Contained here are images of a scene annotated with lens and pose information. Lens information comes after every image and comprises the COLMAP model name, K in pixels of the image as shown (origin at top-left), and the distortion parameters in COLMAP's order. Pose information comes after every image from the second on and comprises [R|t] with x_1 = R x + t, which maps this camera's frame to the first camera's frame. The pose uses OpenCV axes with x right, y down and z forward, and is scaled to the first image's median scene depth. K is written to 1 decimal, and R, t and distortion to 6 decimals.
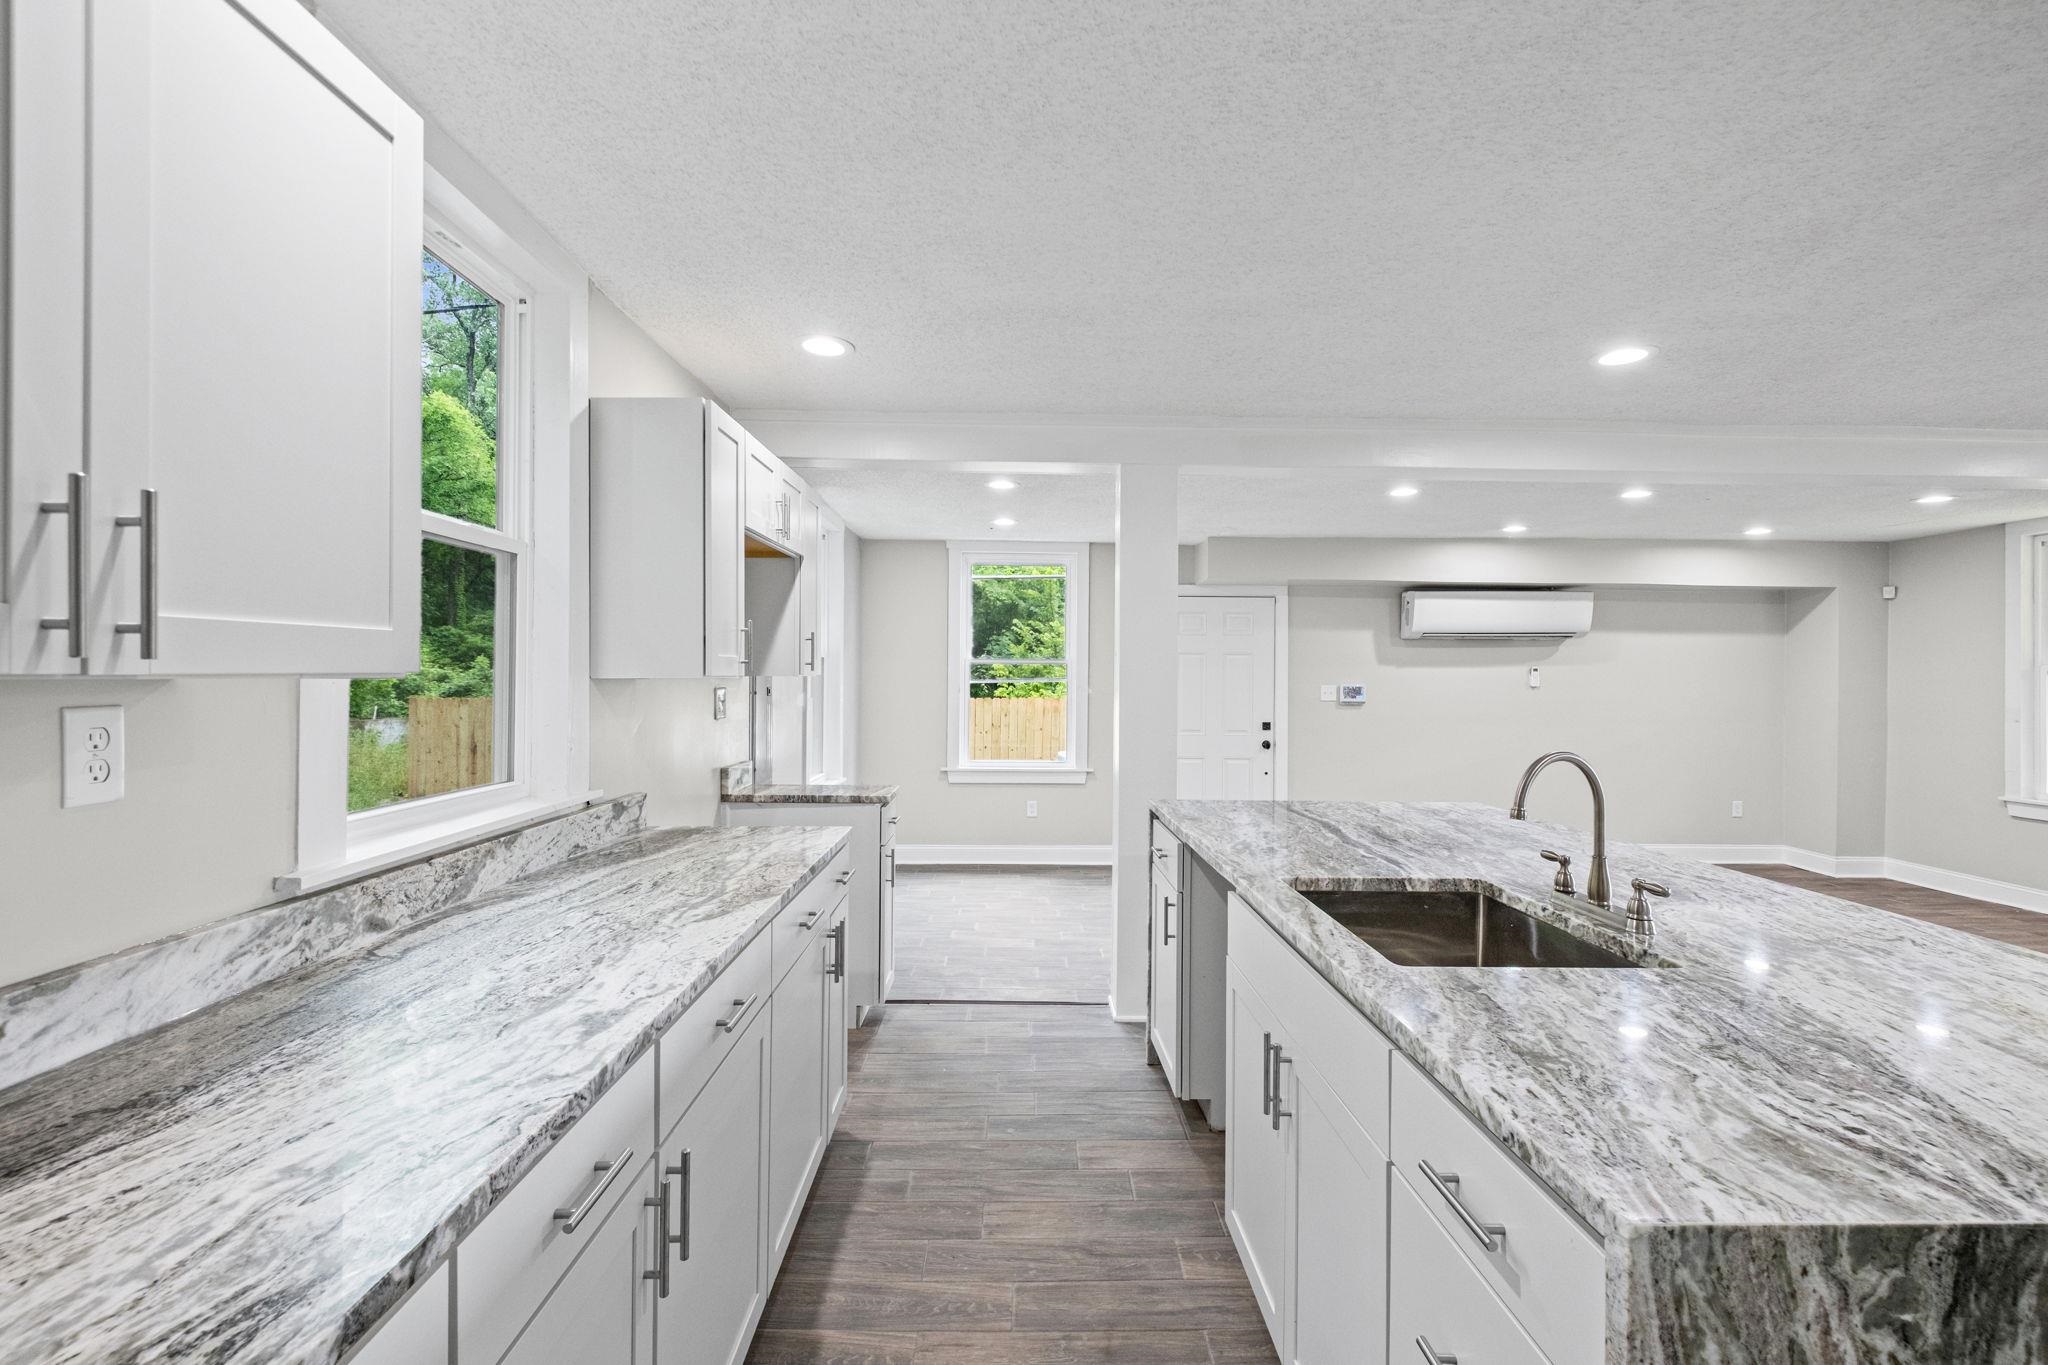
lens RADIAL K [[912.4, 0, 1027.4], [0, 912.4, 668.8], [0, 0, 1]] dist [0.008585, -0.004941]
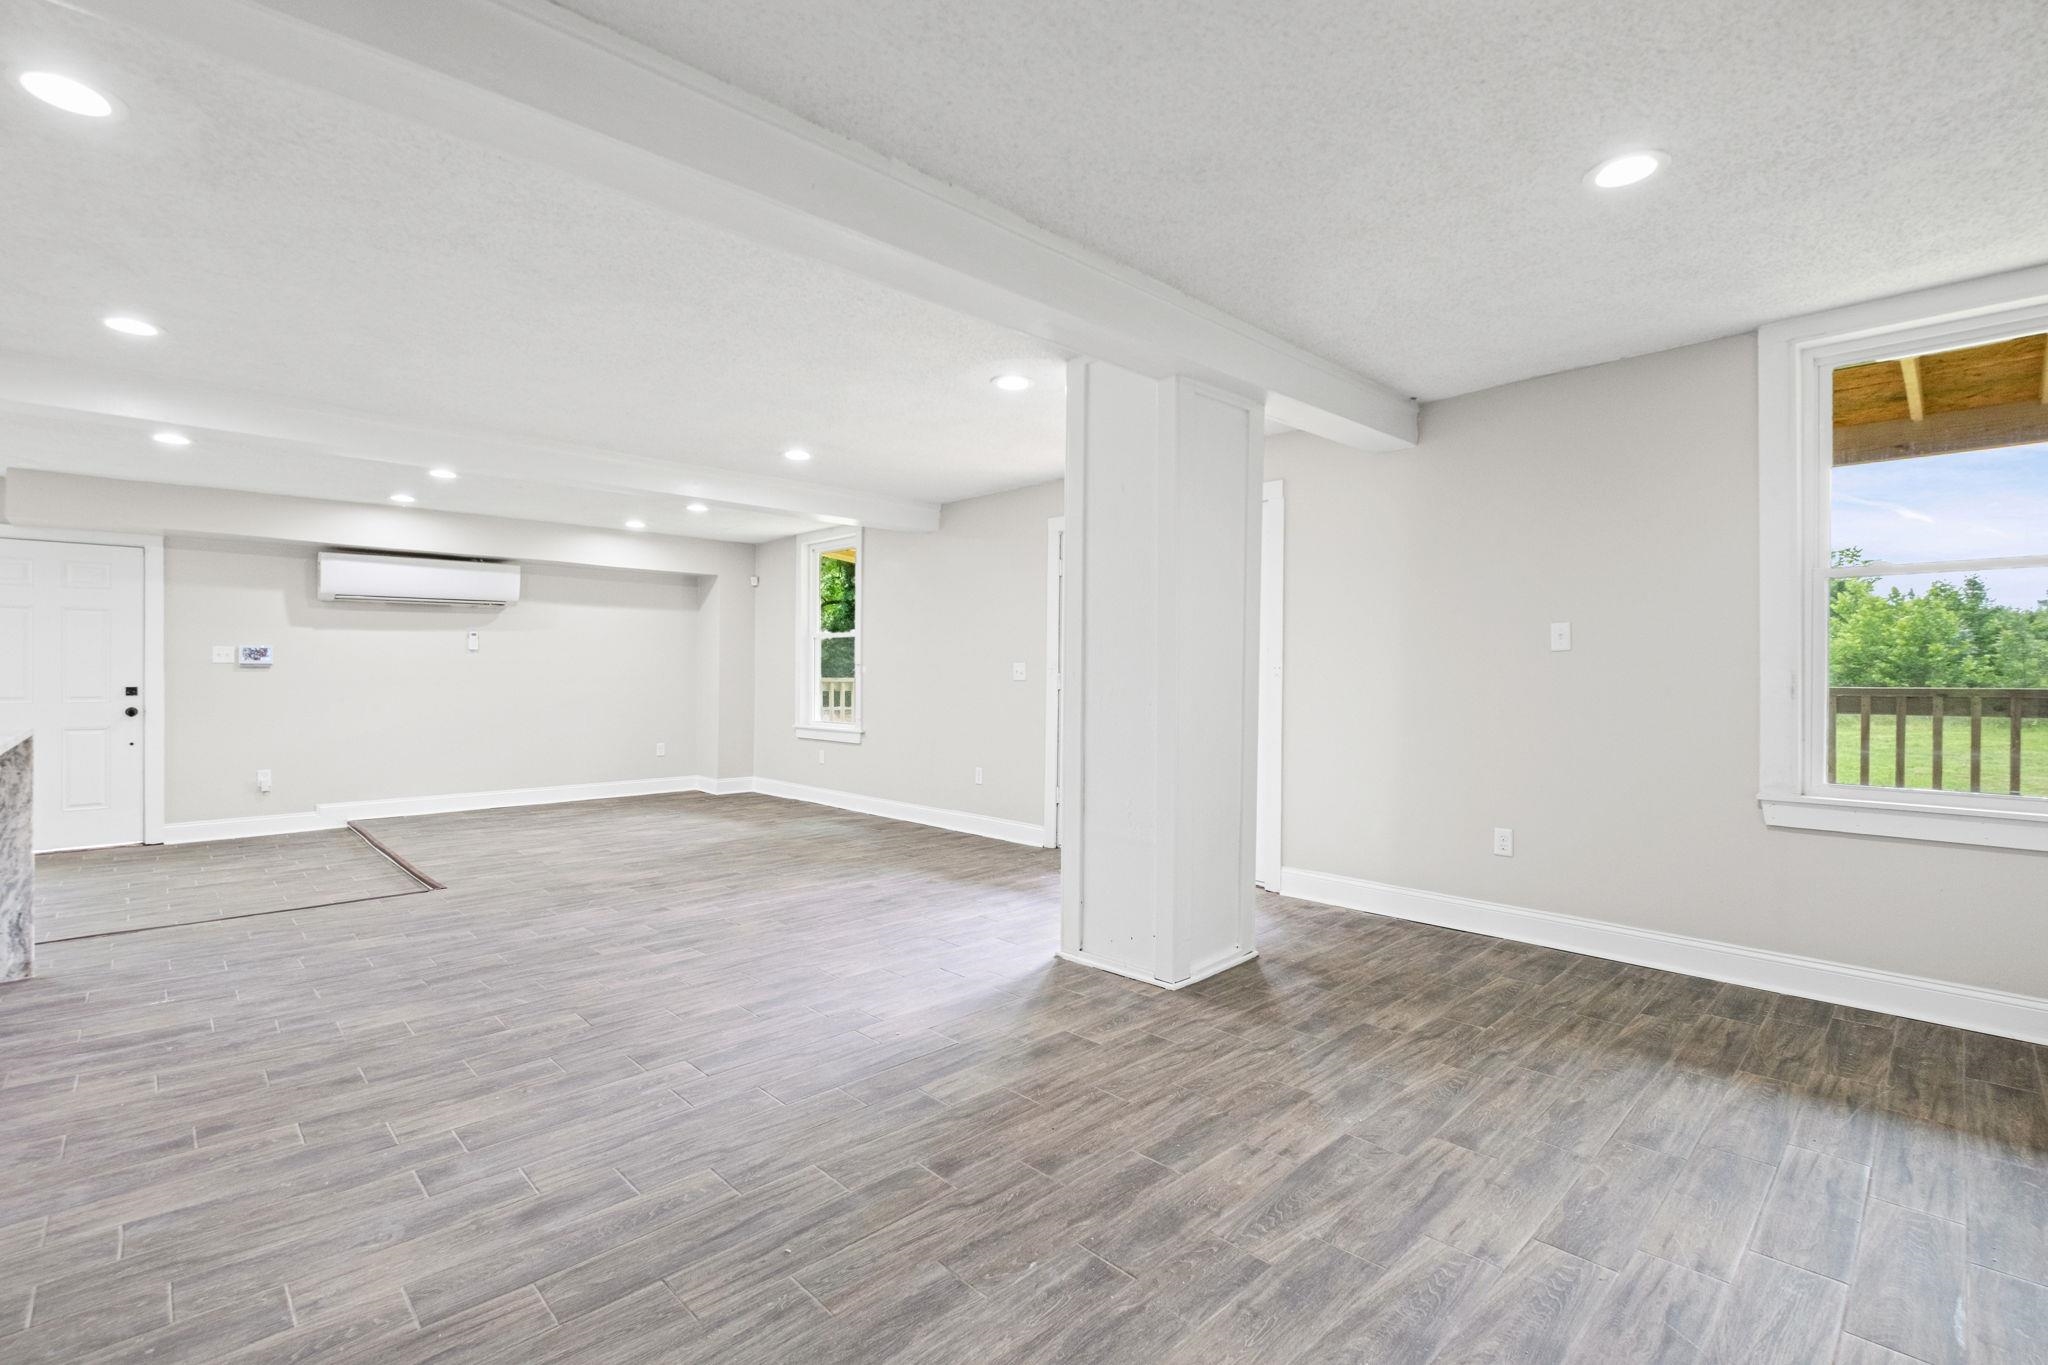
lens RADIAL K [[912.4, 0, 1025.0], [0, 912.4, 678.9], [0, 0, 1]] dist [0.008585, -0.004941]
pose [[0.730941, -0.012202, 0.682332, 0.455041], [0.000339, 0.999847, 0.017516, 0.055818], [-0.682441, -0.012572, 0.730833, -0.399284]]
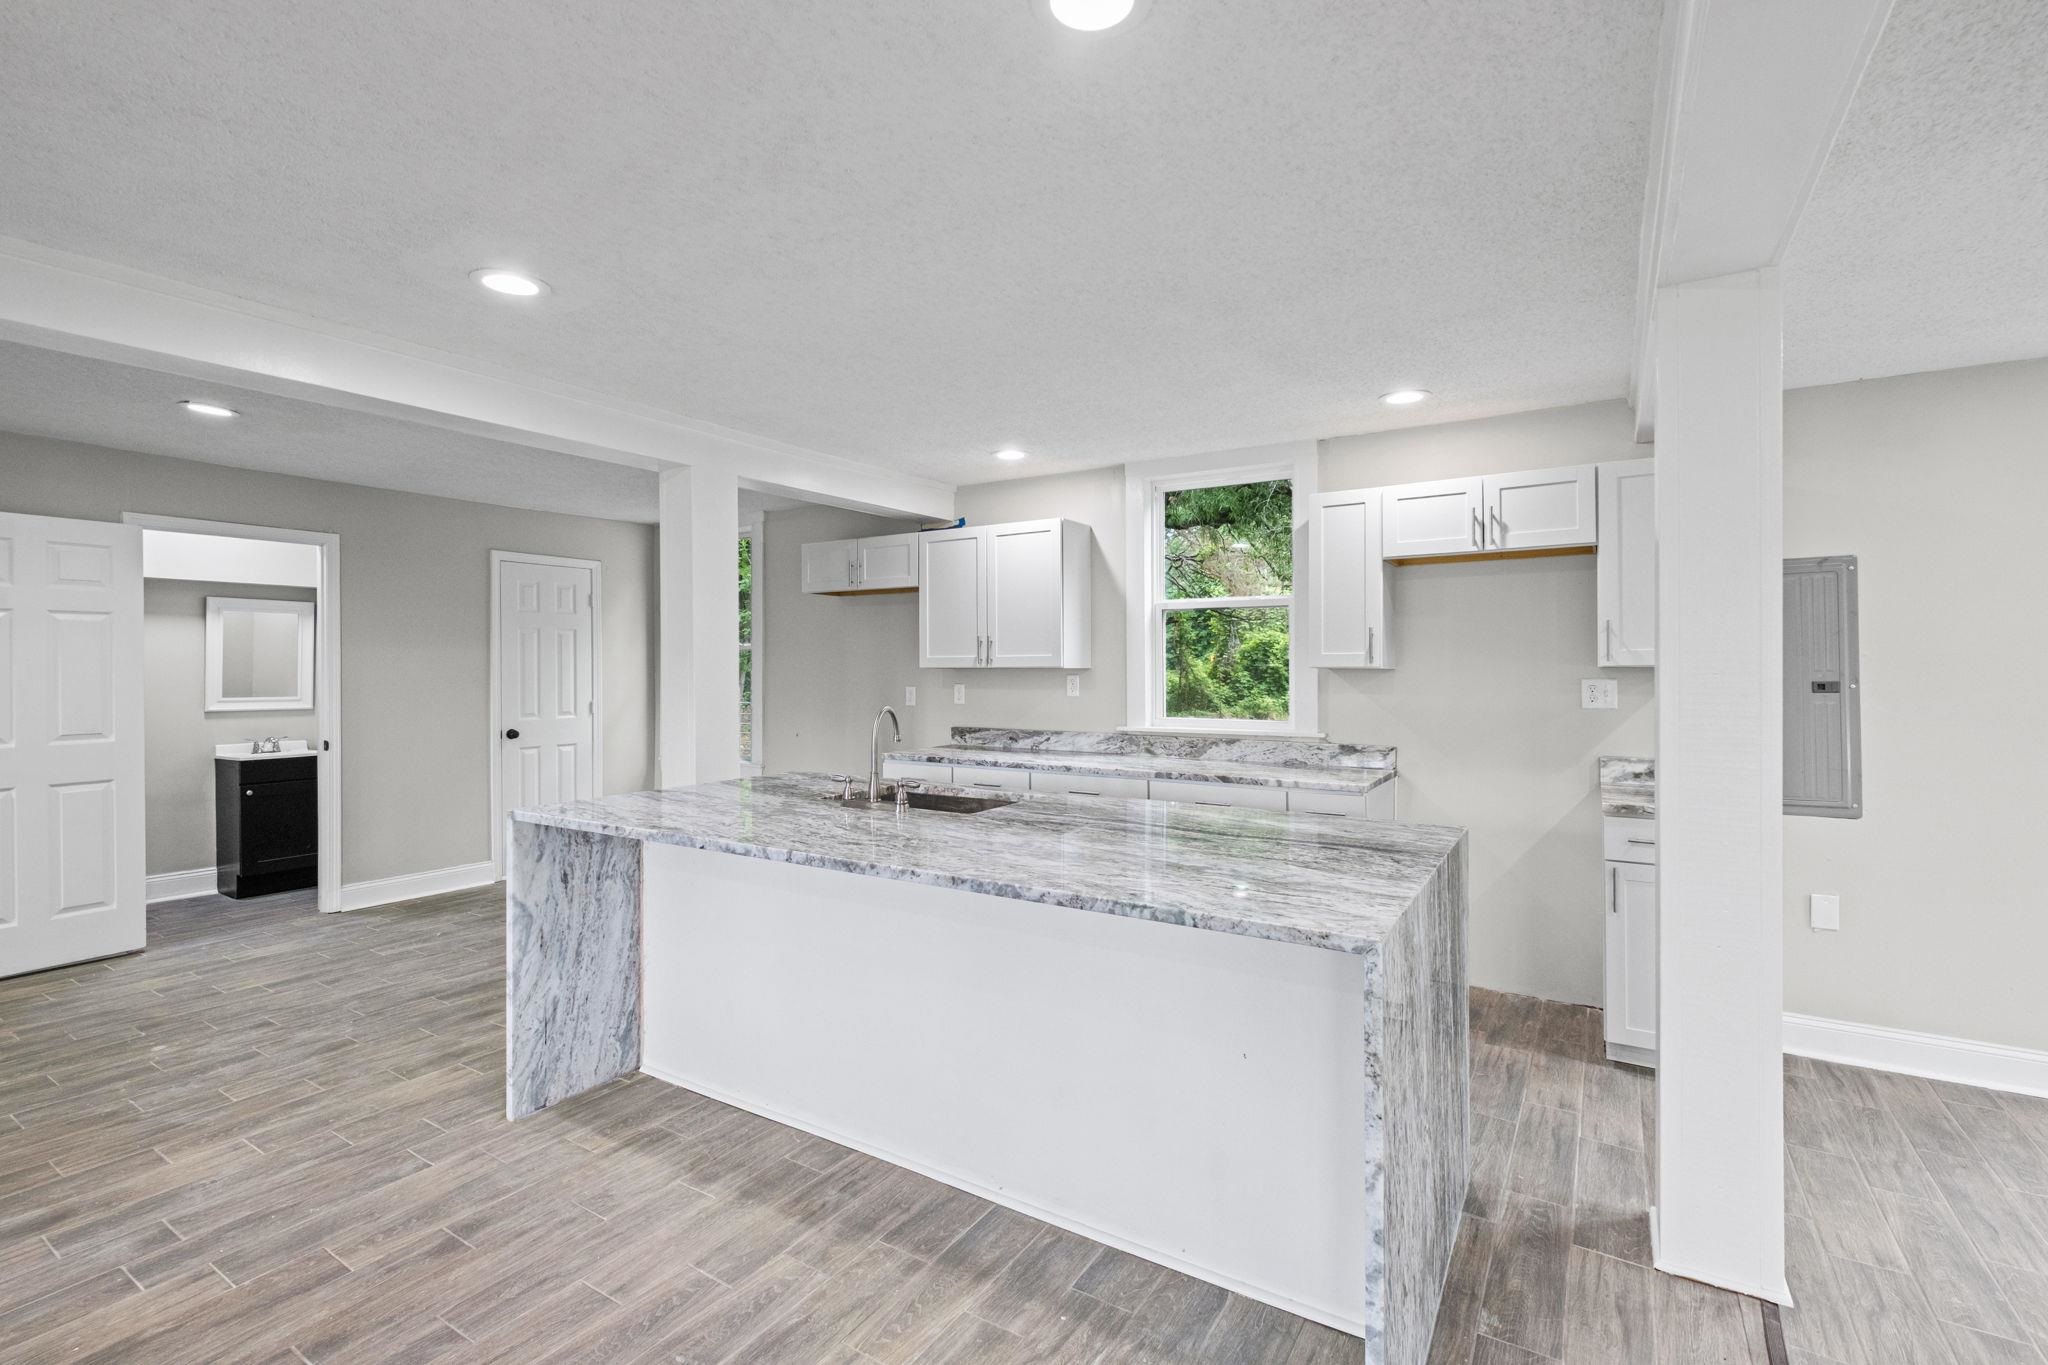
lens RADIAL K [[912.4, 0, 1021.0], [0, 912.4, 675.1], [0, 0, 1]] dist [0.008585, -0.004941]
pose [[-0.546071, -0.002034, -0.837736, 0.713413], [0.002007, 0.999991, -0.003736, 0.016367], [0.837737, -0.003721, -0.546062, 0.818713]]
